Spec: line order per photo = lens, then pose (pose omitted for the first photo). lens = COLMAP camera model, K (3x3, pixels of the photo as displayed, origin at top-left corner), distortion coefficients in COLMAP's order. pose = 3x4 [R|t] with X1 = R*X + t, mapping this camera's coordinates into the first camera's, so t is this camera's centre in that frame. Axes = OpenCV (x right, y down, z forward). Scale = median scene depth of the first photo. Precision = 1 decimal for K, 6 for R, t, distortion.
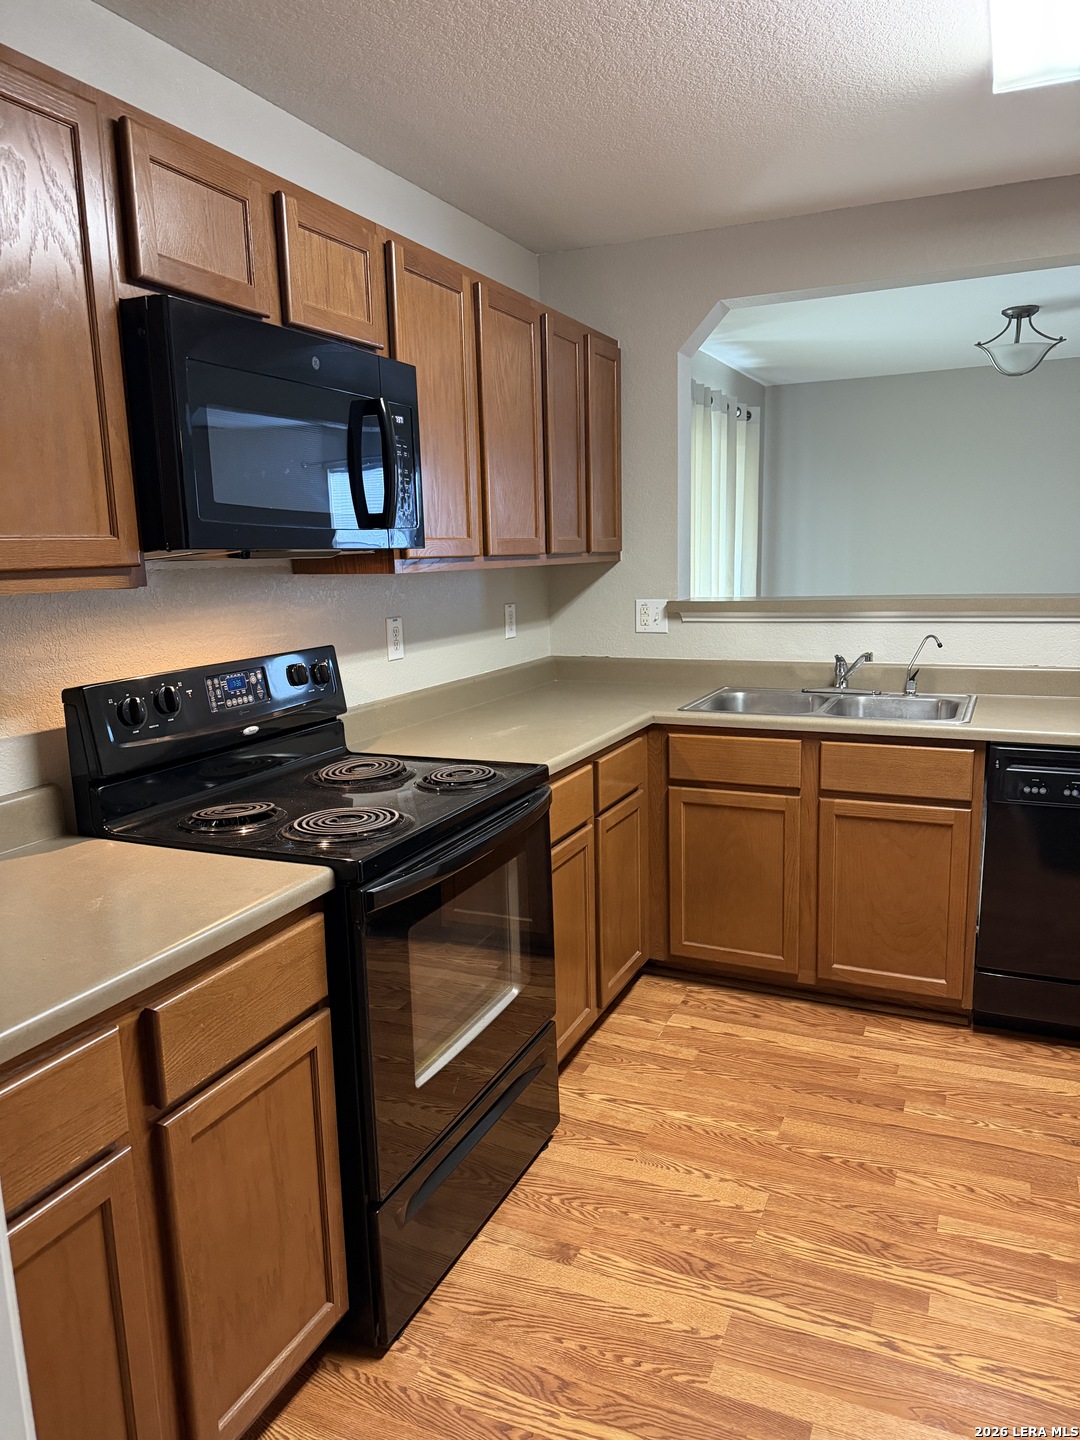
lens RADIAL K [[1003.8, 0, 540.0], [0, 1003.8, 720.0], [0, 0, 1]] dist [-0.000128, -0.008084]
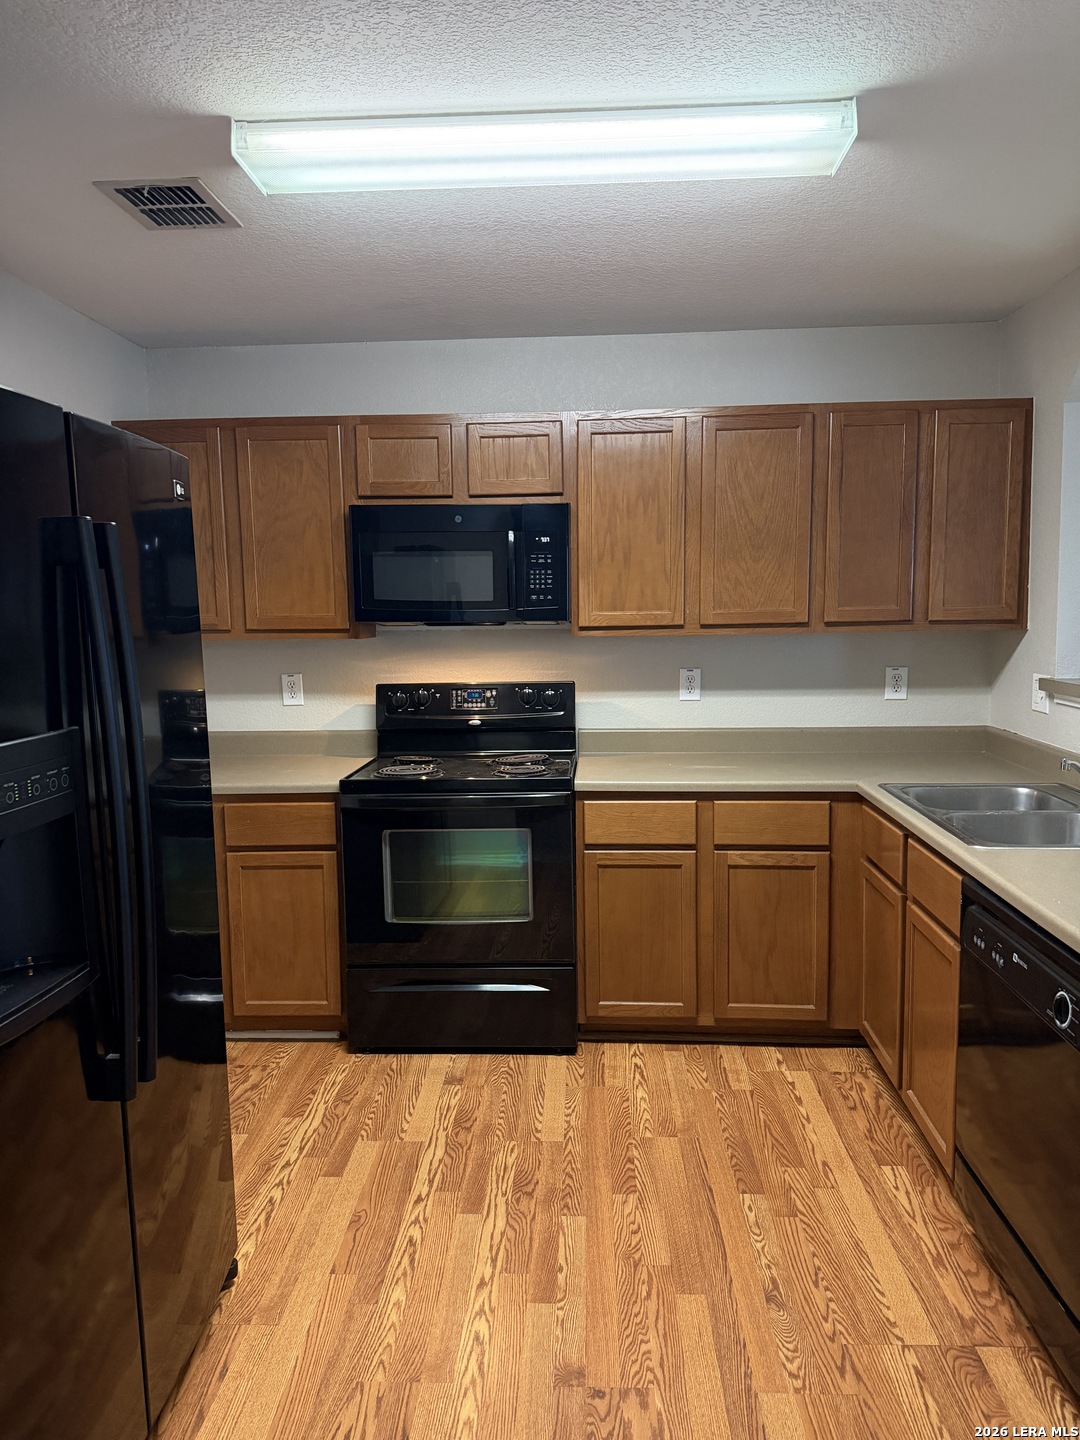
lens RADIAL K [[1003.9, 0, 539.1], [0, 1003.9, 725.3], [0, 0, 1]] dist [0.156676, -0.278002]
pose [[0.367919, 0.125579, -0.921339, 1.335746], [-0.150113, 0.985863, 0.074429, -0.129544], [0.917661, 0.110921, 0.381568, 0.433250]]
